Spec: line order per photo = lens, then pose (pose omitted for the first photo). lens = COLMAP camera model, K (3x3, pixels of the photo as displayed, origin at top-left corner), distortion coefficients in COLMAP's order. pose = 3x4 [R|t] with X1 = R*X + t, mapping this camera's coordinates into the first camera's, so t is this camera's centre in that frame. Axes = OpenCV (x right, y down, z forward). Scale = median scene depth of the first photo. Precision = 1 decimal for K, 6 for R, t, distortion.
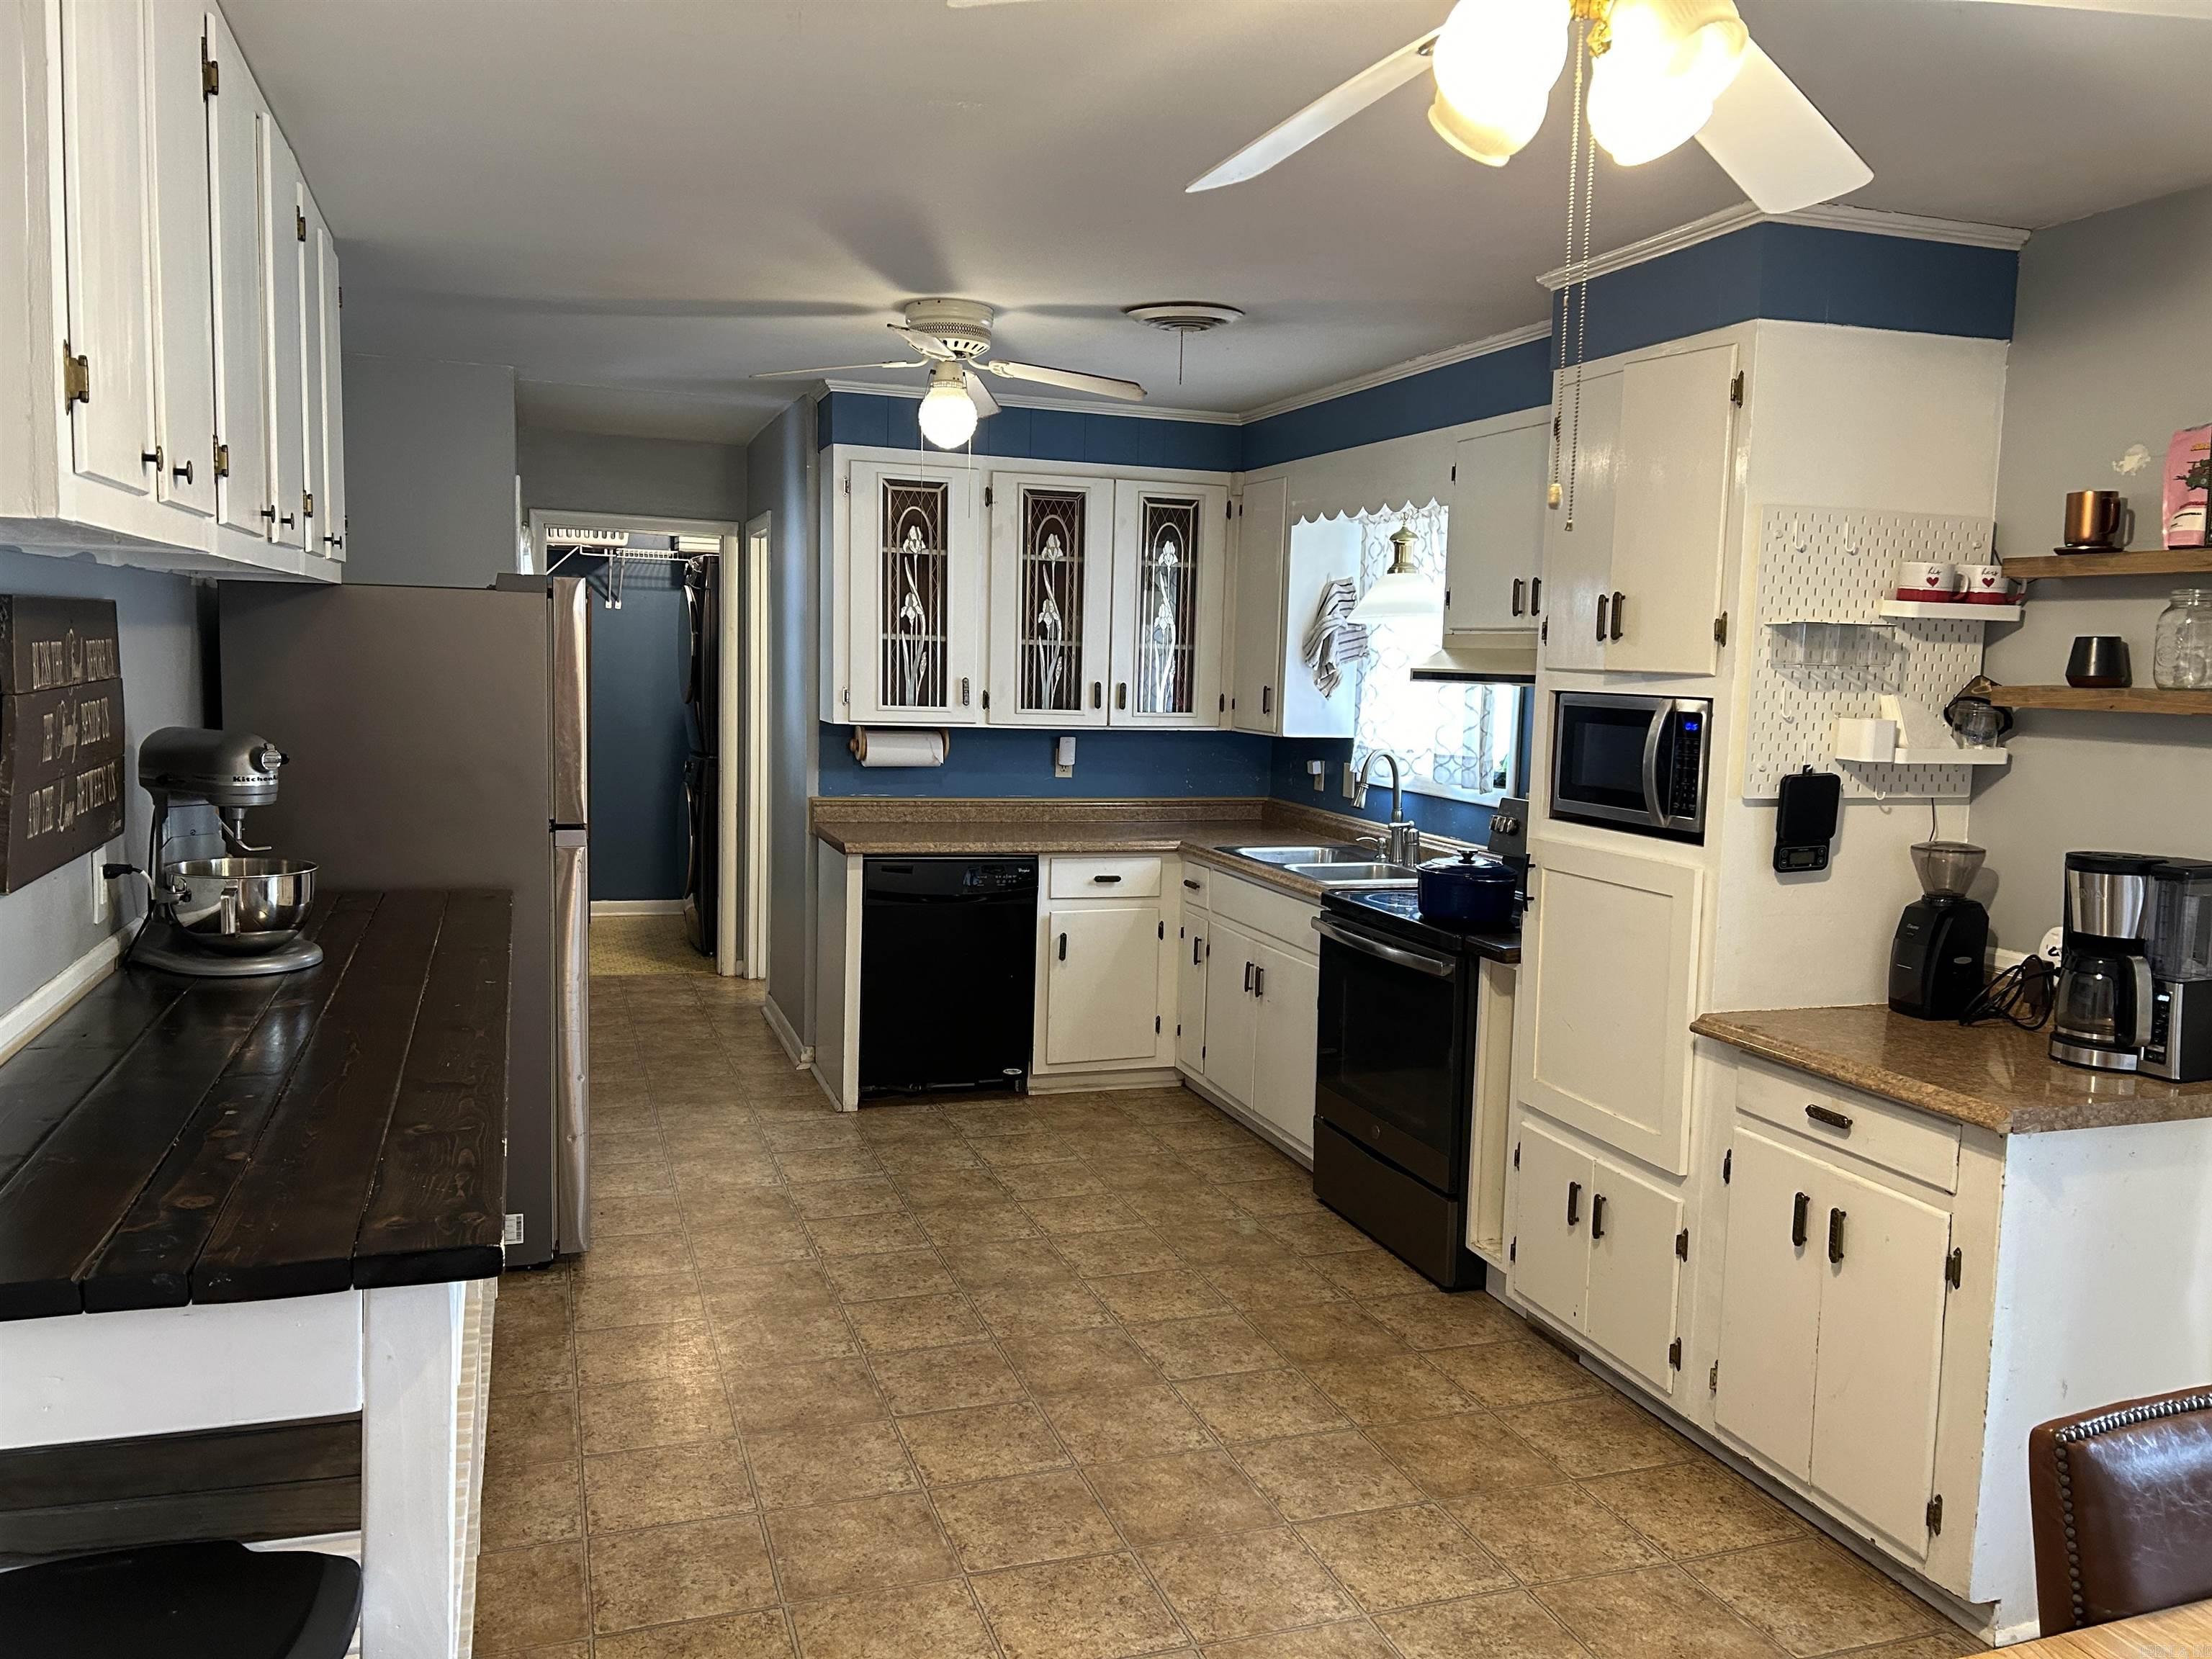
lens RADIAL K [[1658.6, 0, 1099.3], [0, 1658.6, 824.0], [0, 0, 1]] dist [0.057829, -0.065409]
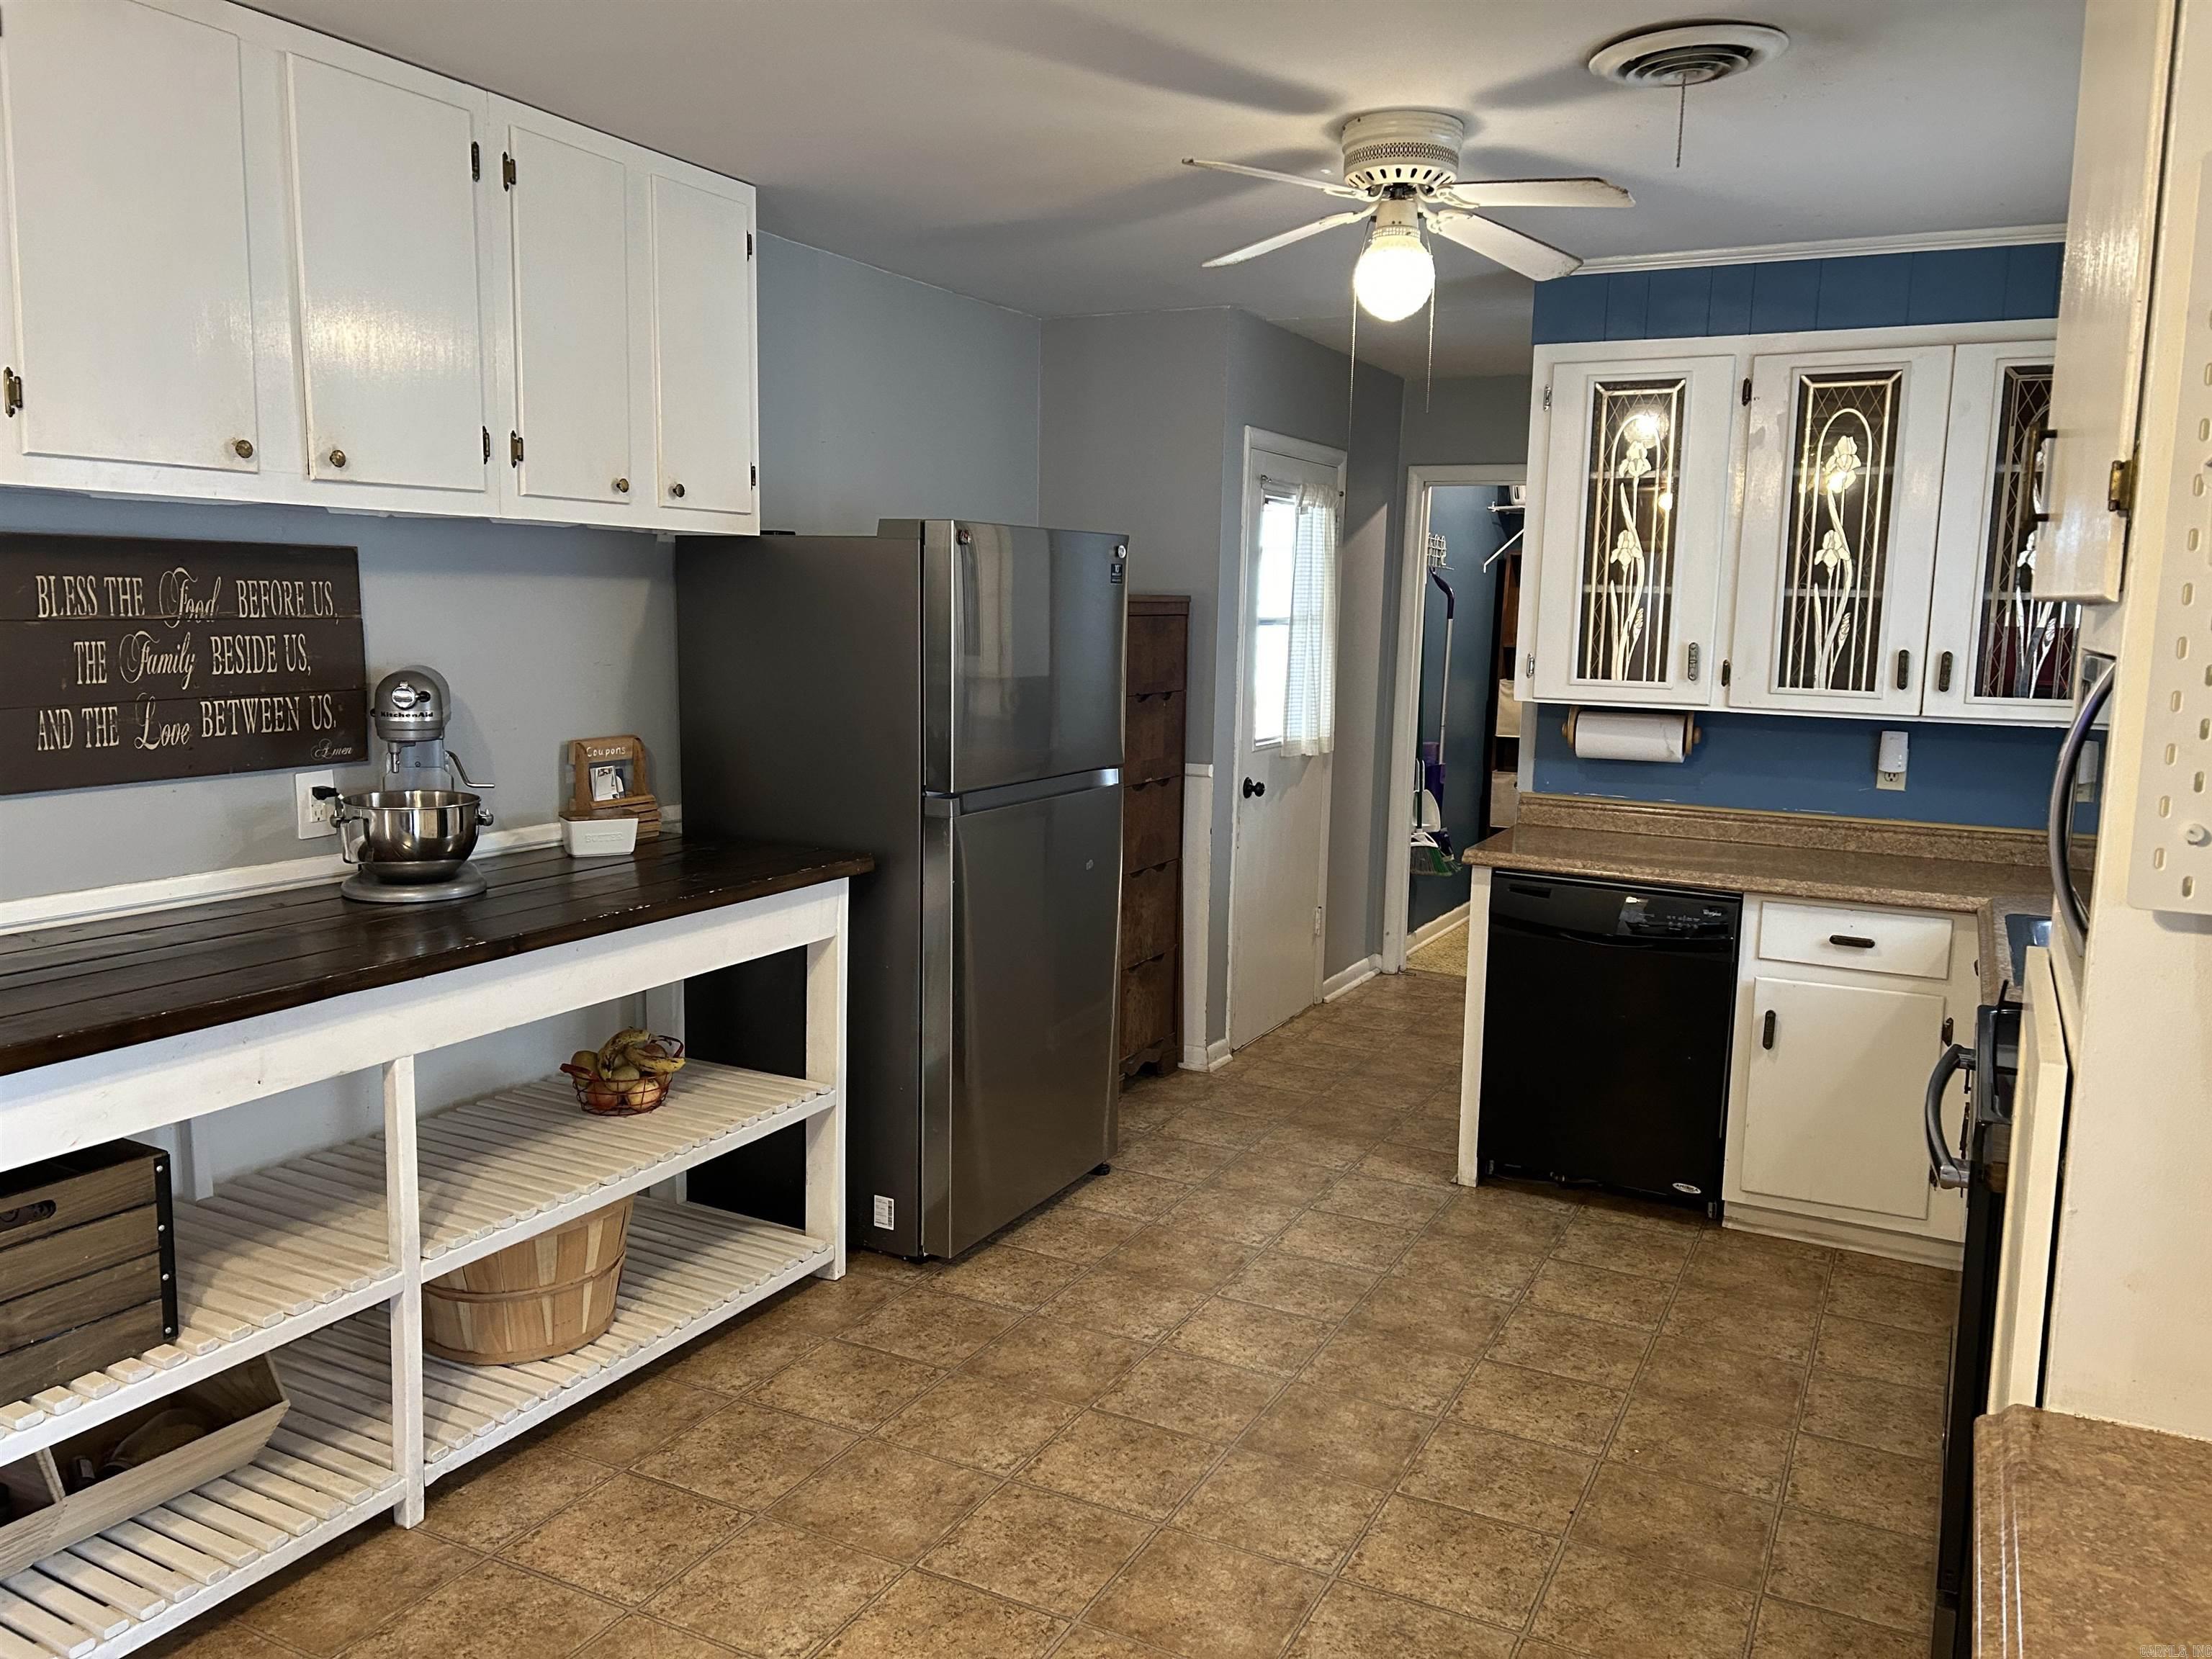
lens RADIAL K [[1658.6, 0, 1099.6], [0, 1658.6, 826.2], [0, 0, 1]] dist [0.057829, -0.065409]
pose [[0.683480, 0.084487, -0.725063, 0.283798], [-0.078298, 0.996034, 0.042253, -0.018181], [0.725757, 0.027892, 0.687385, 0.306460]]
